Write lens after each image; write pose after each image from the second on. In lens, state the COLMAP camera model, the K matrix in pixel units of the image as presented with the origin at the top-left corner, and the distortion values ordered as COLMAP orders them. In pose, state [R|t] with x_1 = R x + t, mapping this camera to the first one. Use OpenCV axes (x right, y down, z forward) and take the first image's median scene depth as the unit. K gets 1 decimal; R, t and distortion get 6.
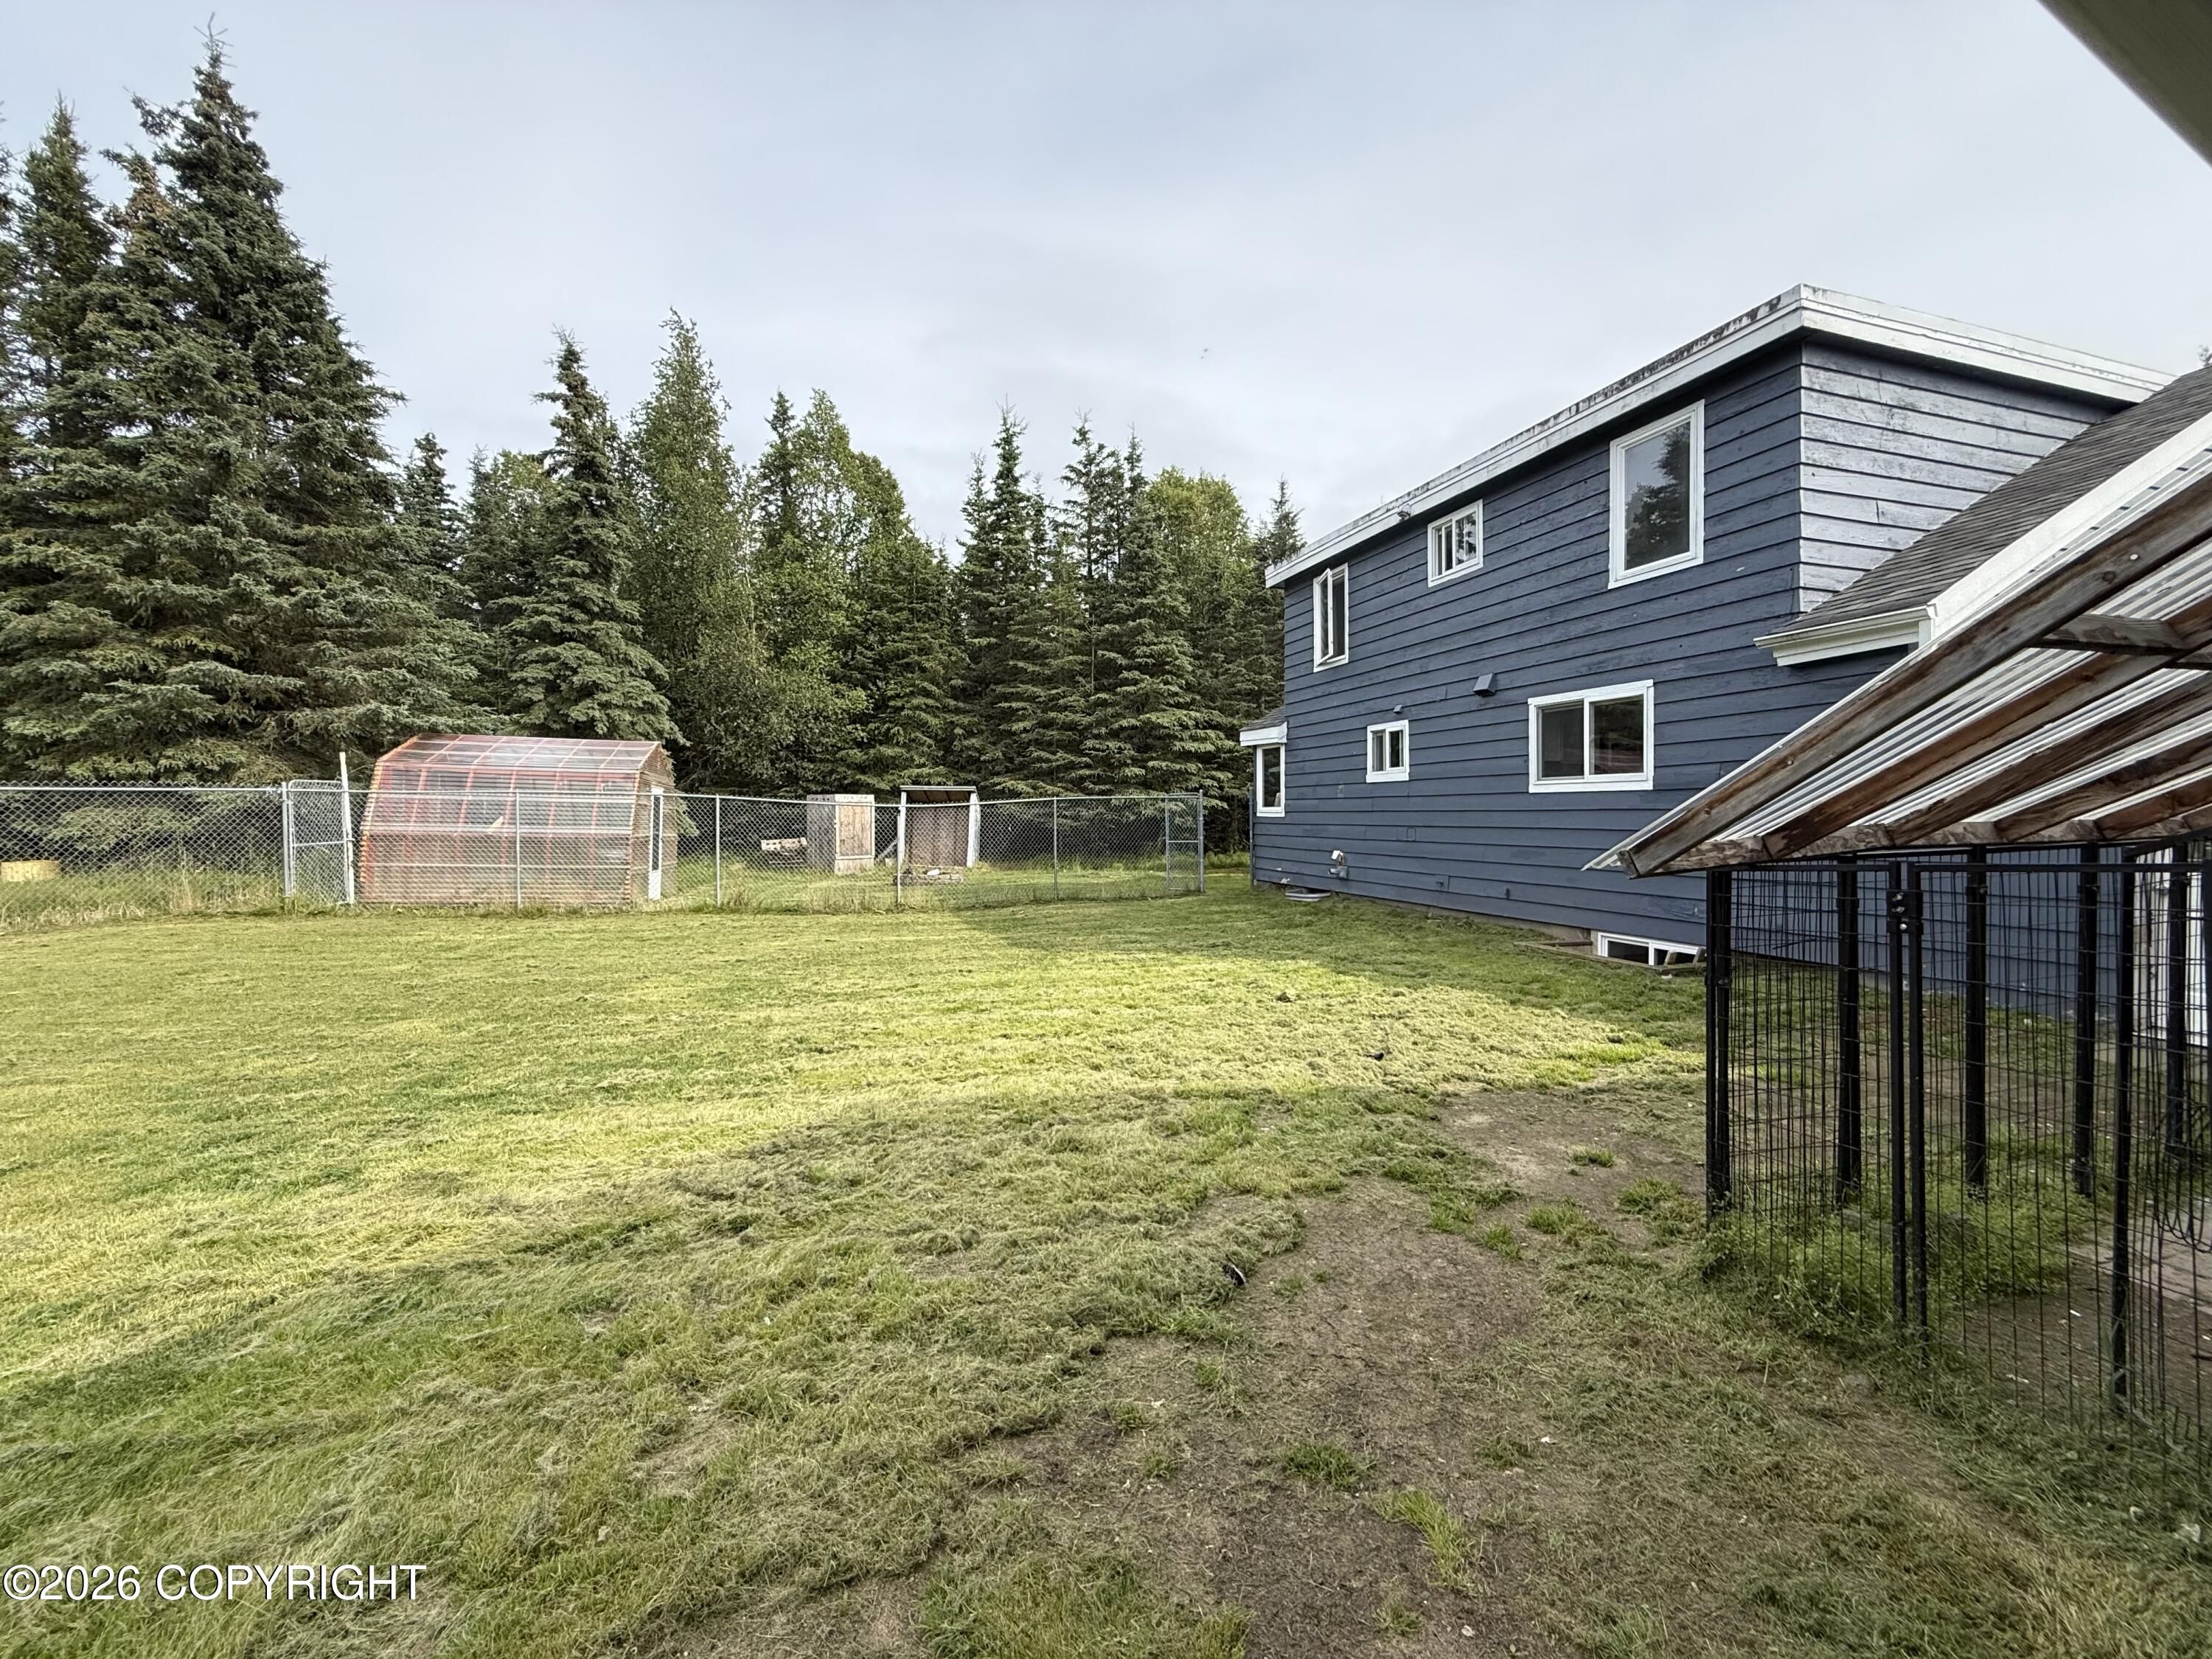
lens RADIAL K [[882.8, 0, 1099.0], [0, 882.8, 826.1], [0, 0, 1]] dist [-0.001331, 0.000439]
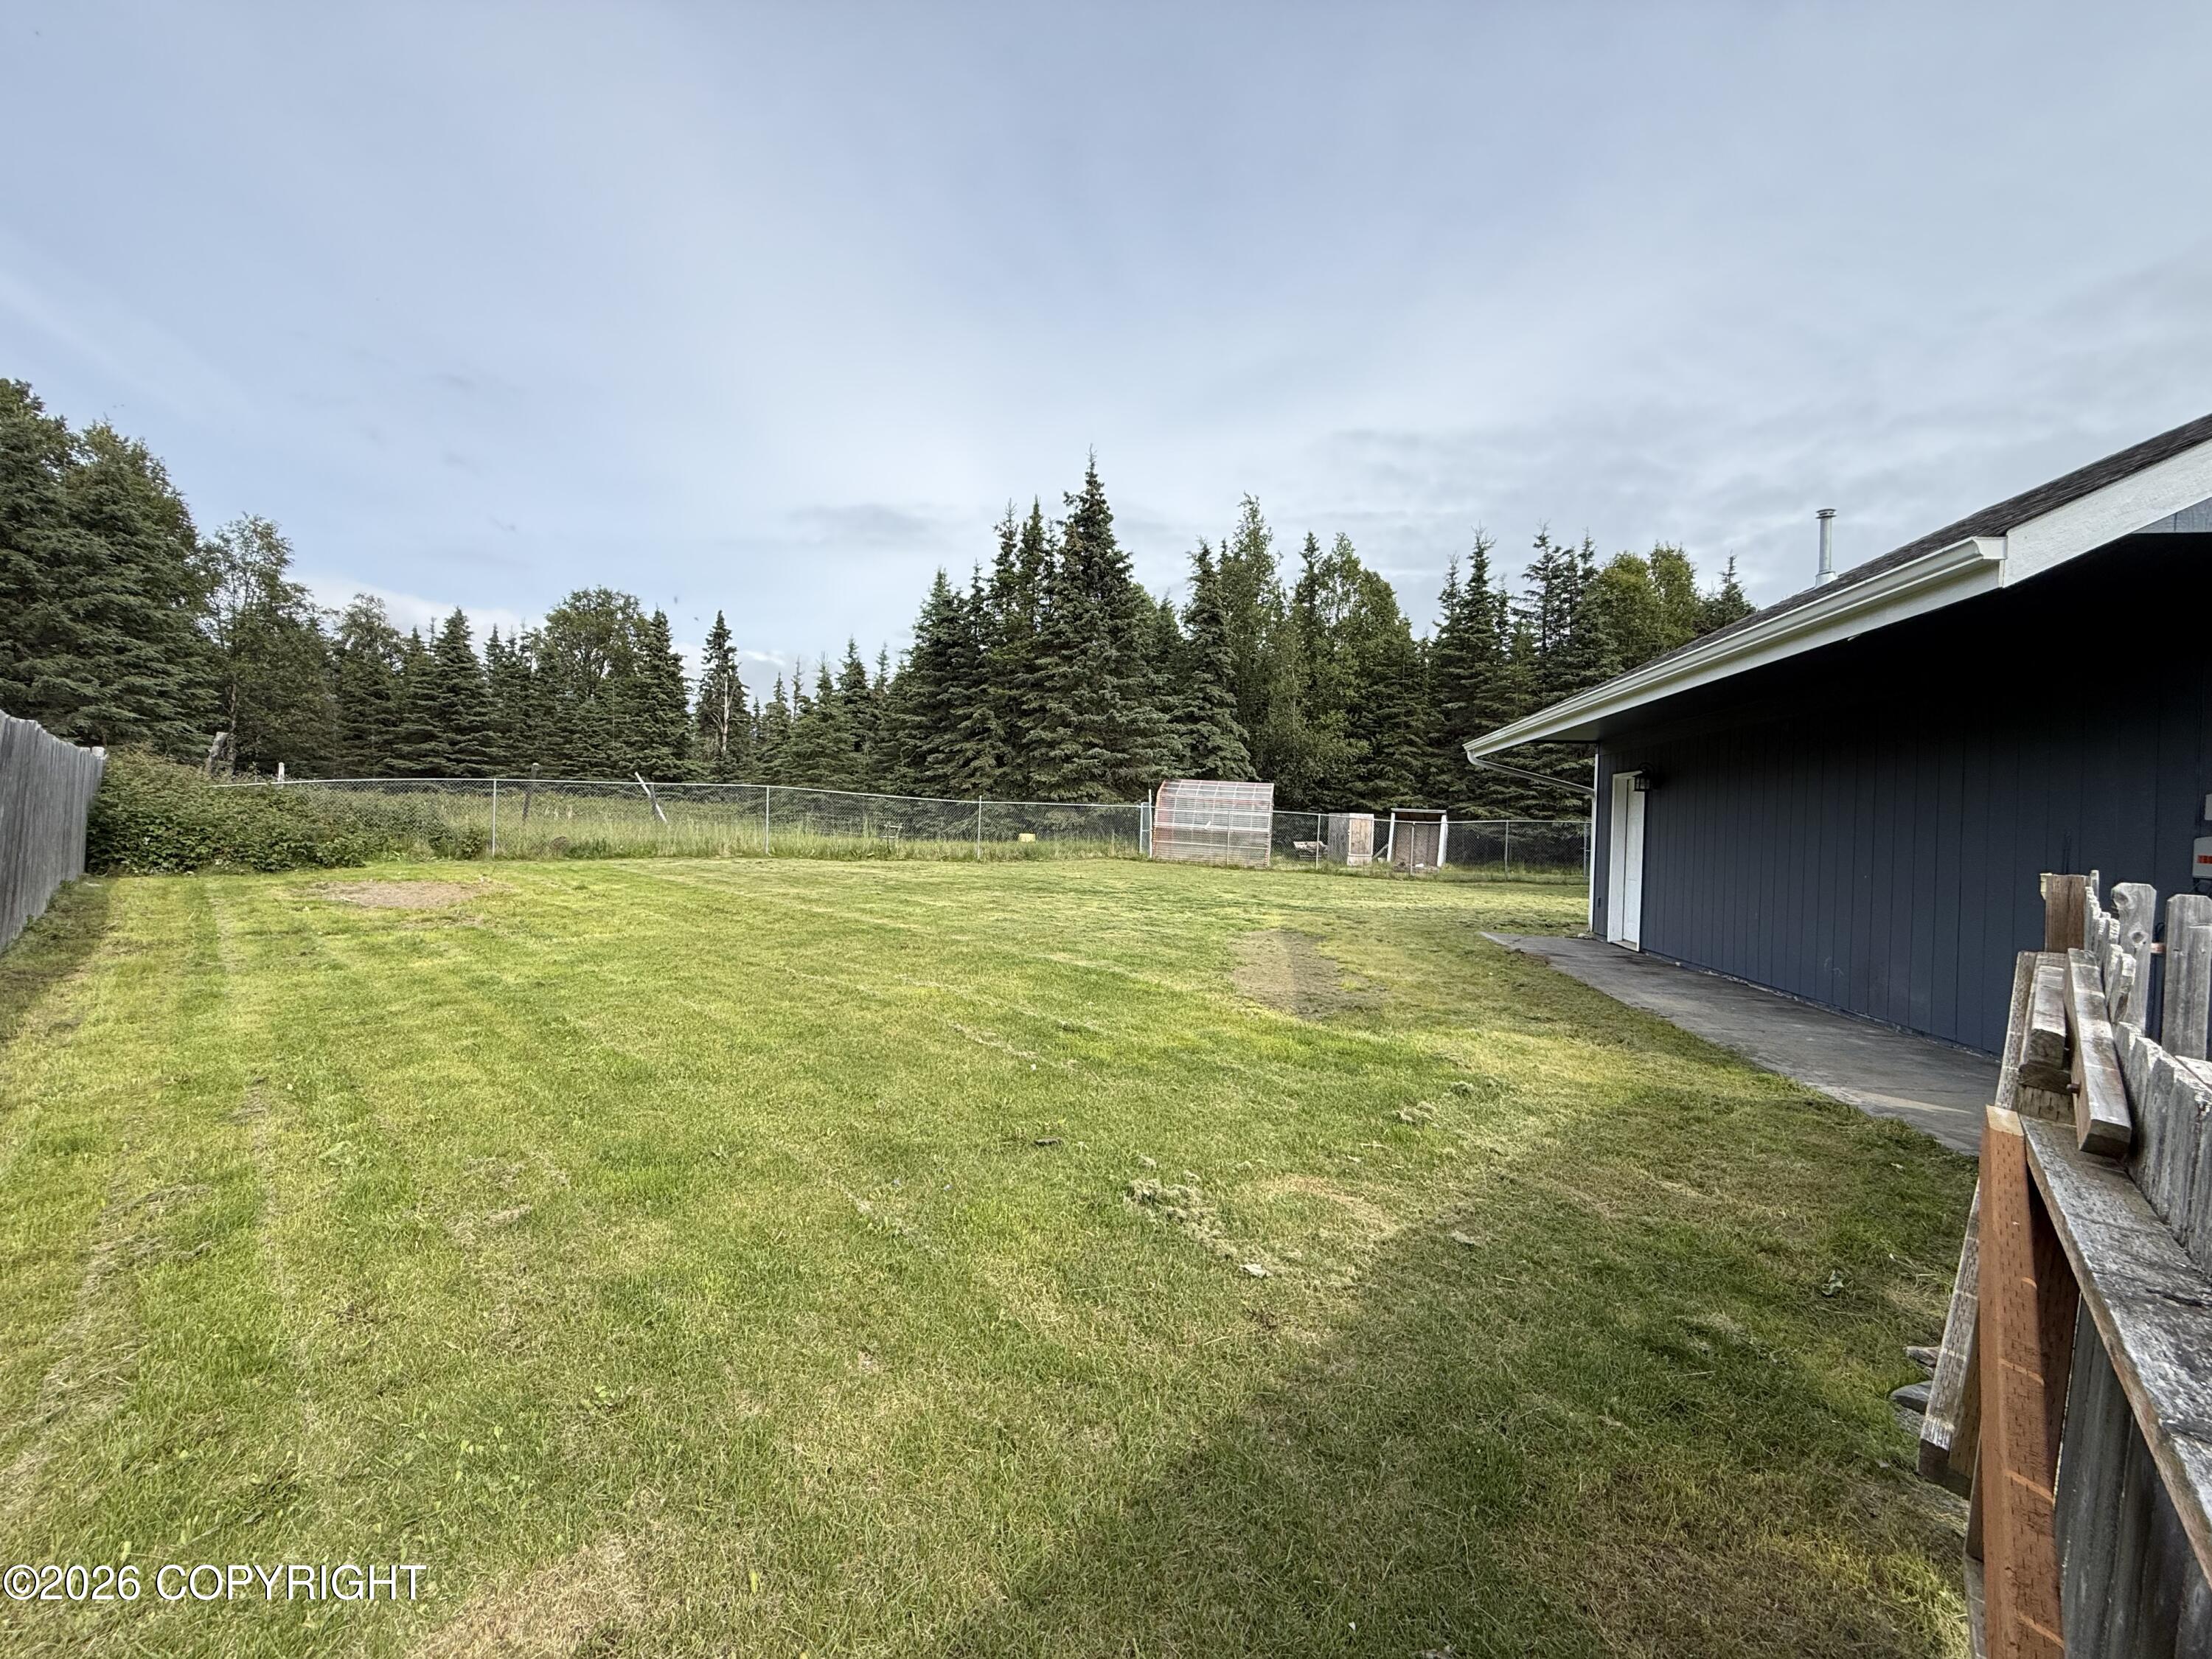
lens RADIAL K [[882.8, 0, 1099.0], [0, 882.8, 826.1], [0, 0, 1]] dist [-0.001331, 0.000439]
pose [[0.884278, 0.036526, -0.465530, 0.028559], [-0.043705, 0.999034, -0.004633, 0.011638], [0.464911, 0.024443, 0.885020, -0.513543]]
